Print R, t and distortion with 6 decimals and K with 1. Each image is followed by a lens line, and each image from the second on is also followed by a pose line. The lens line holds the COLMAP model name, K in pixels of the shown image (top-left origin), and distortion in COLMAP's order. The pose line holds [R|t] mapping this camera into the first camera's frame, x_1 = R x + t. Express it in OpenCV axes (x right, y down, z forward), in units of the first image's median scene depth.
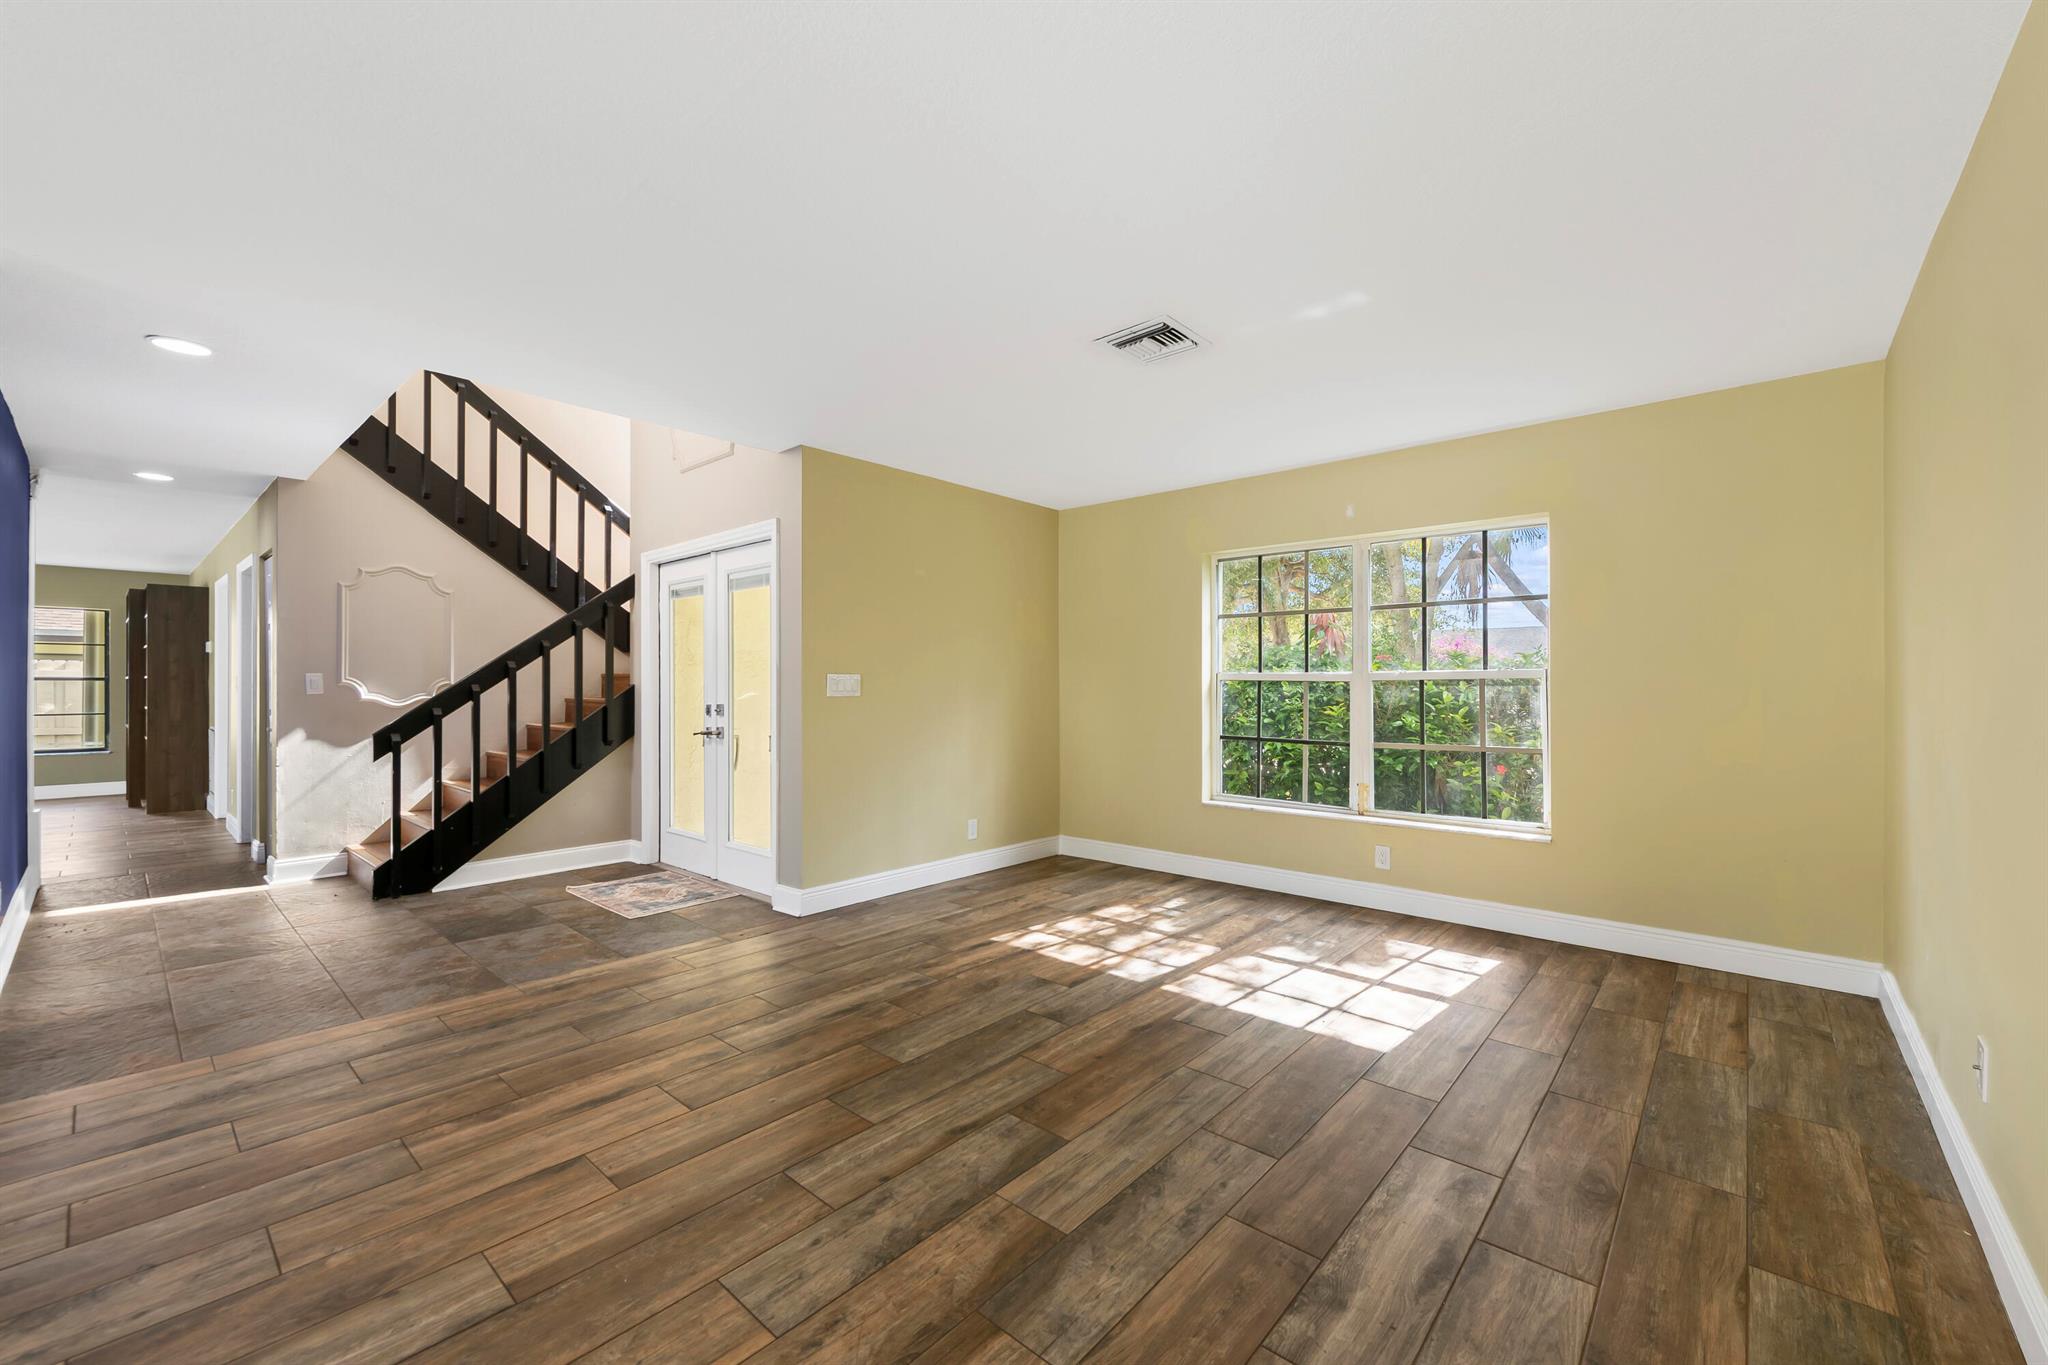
lens RADIAL K [[813.2, 0, 1038.5], [0, 813.2, 687.9], [0, 0, 1]] dist [0.000266, -0.002972]
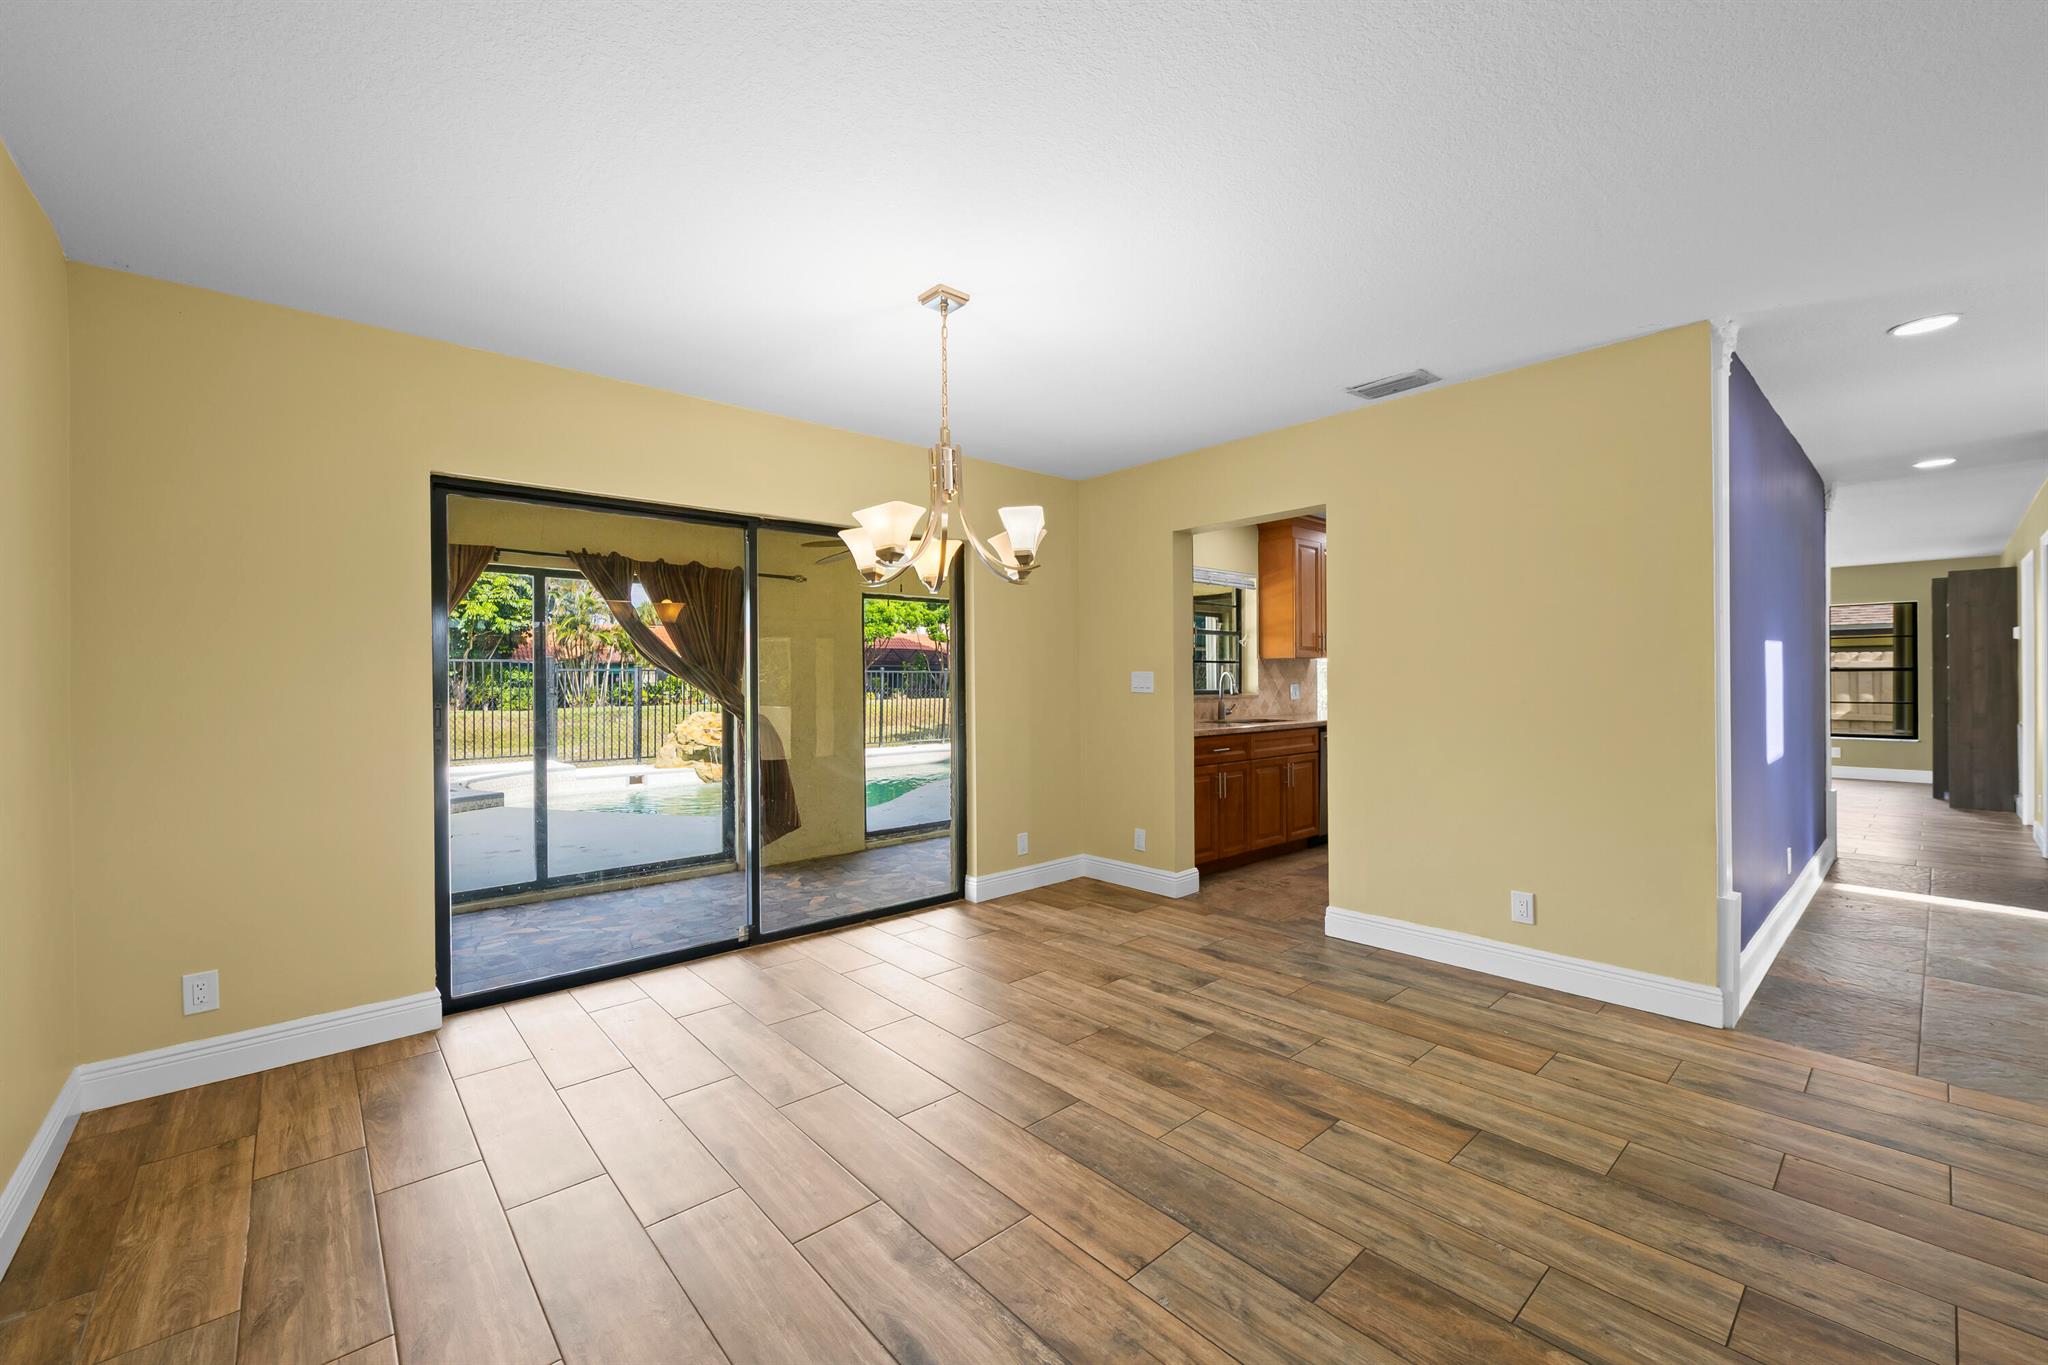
lens RADIAL K [[813.2, 0, 1030.4], [0, 813.2, 675.7], [0, 0, 1]] dist [0.000266, -0.002972]
pose [[-0.129646, -0.003404, -0.991554, 0.014719], [0.003766, 0.999985, -0.003925, -0.005730], [0.991553, -0.004244, -0.129632, 0.047321]]
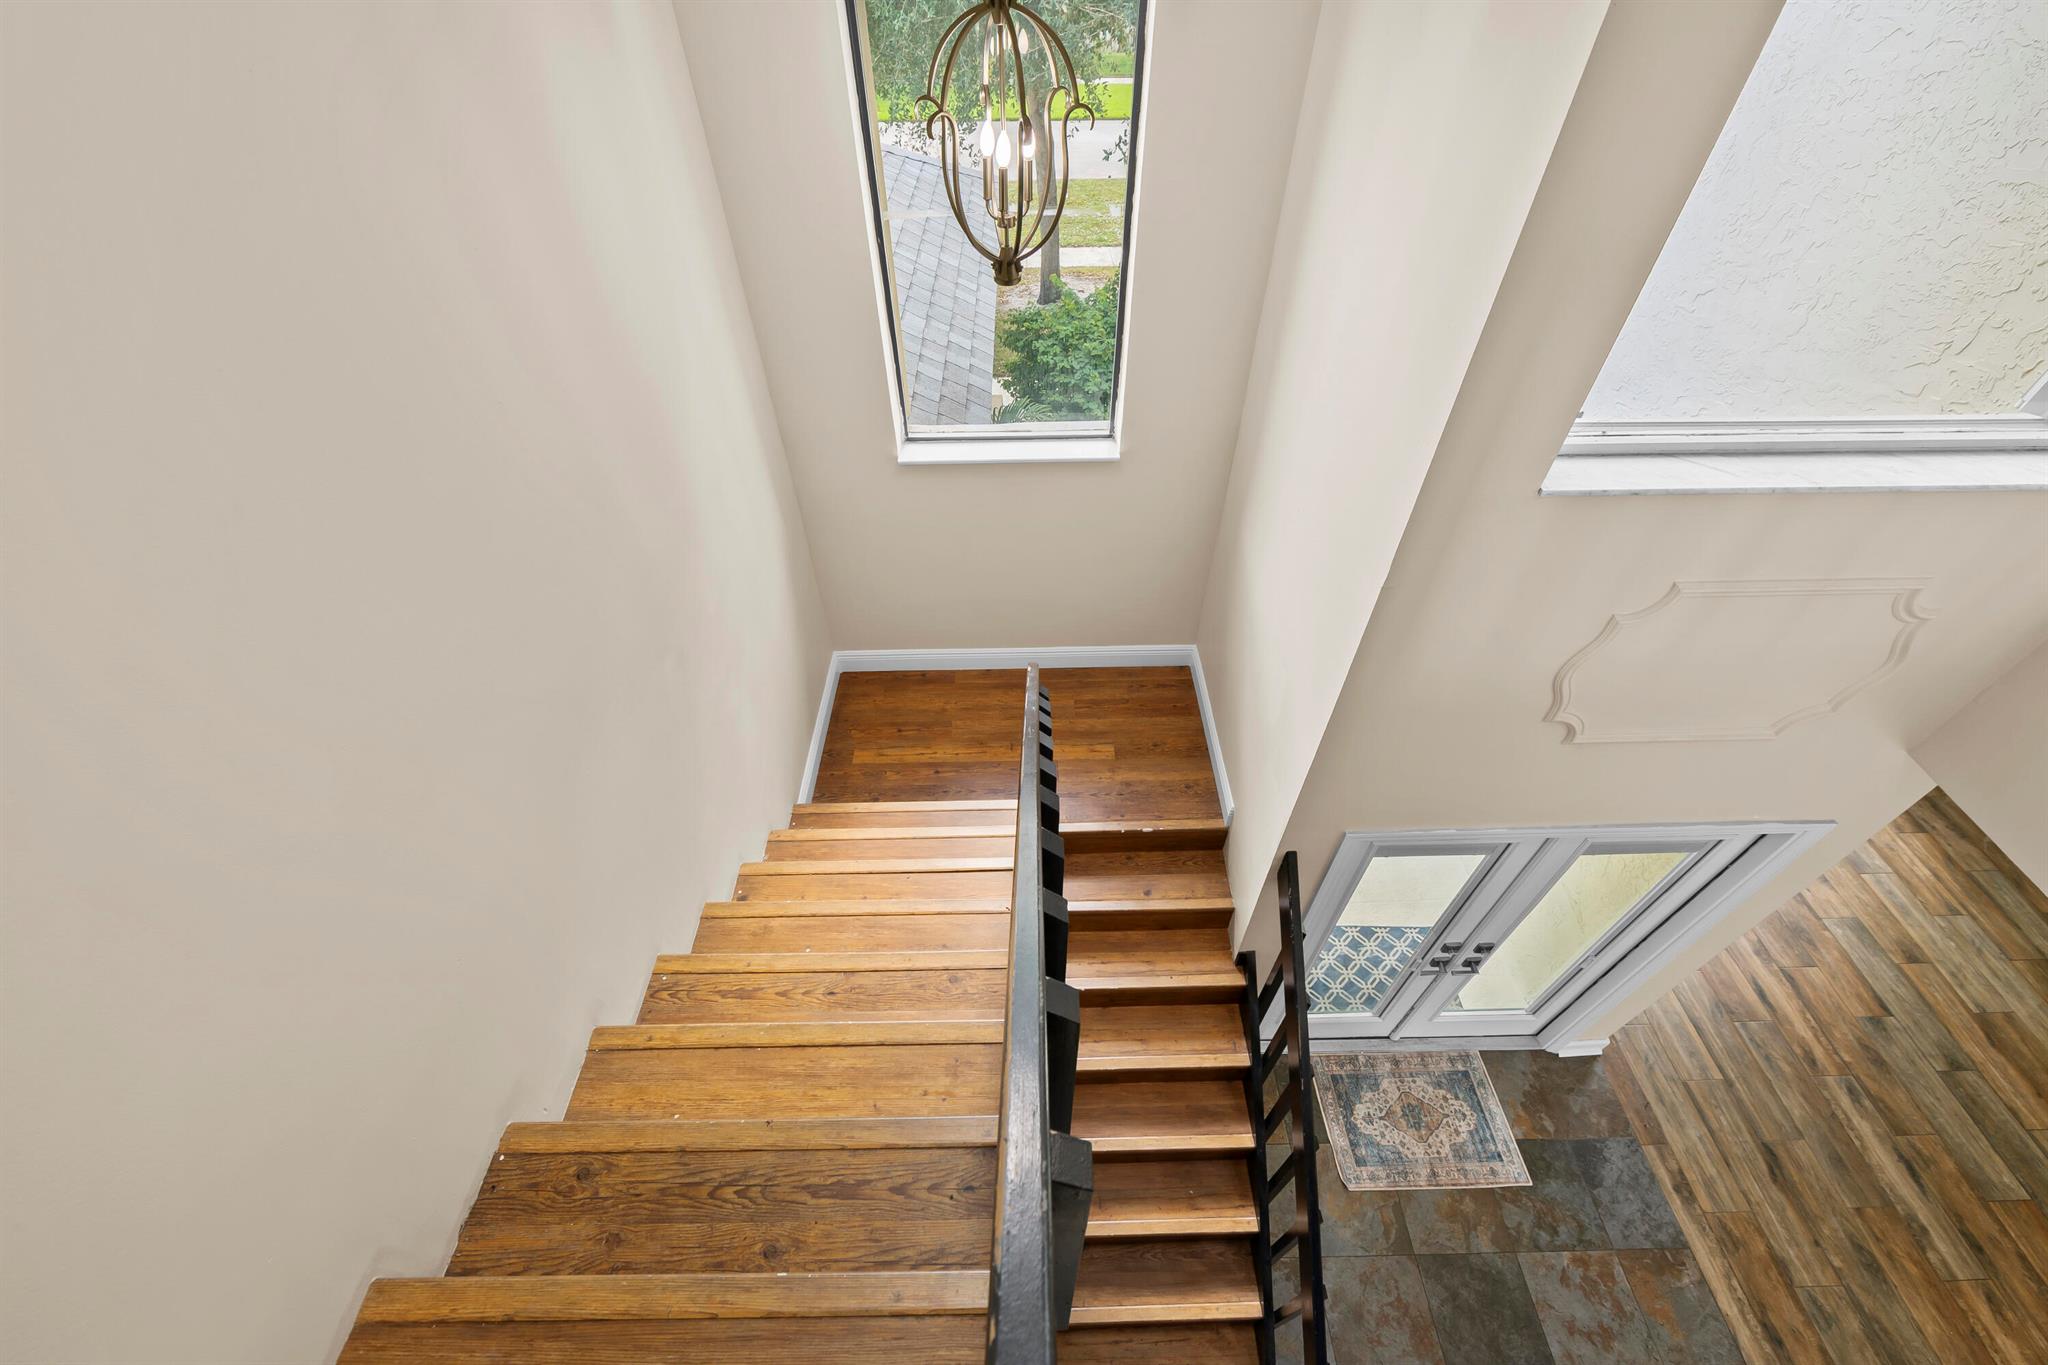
lens RADIAL K [[813.2, 0, 1032.5], [0, 813.2, 678.0], [0, 0, 1]] dist [0.000266, -0.002972]
pose [[0.744285, -0.479965, 0.464406, -0.944072], [0.003651, 0.698276, 0.715819, -0.680678], [-0.667852, -0.531078, 0.521469, 1.058381]]
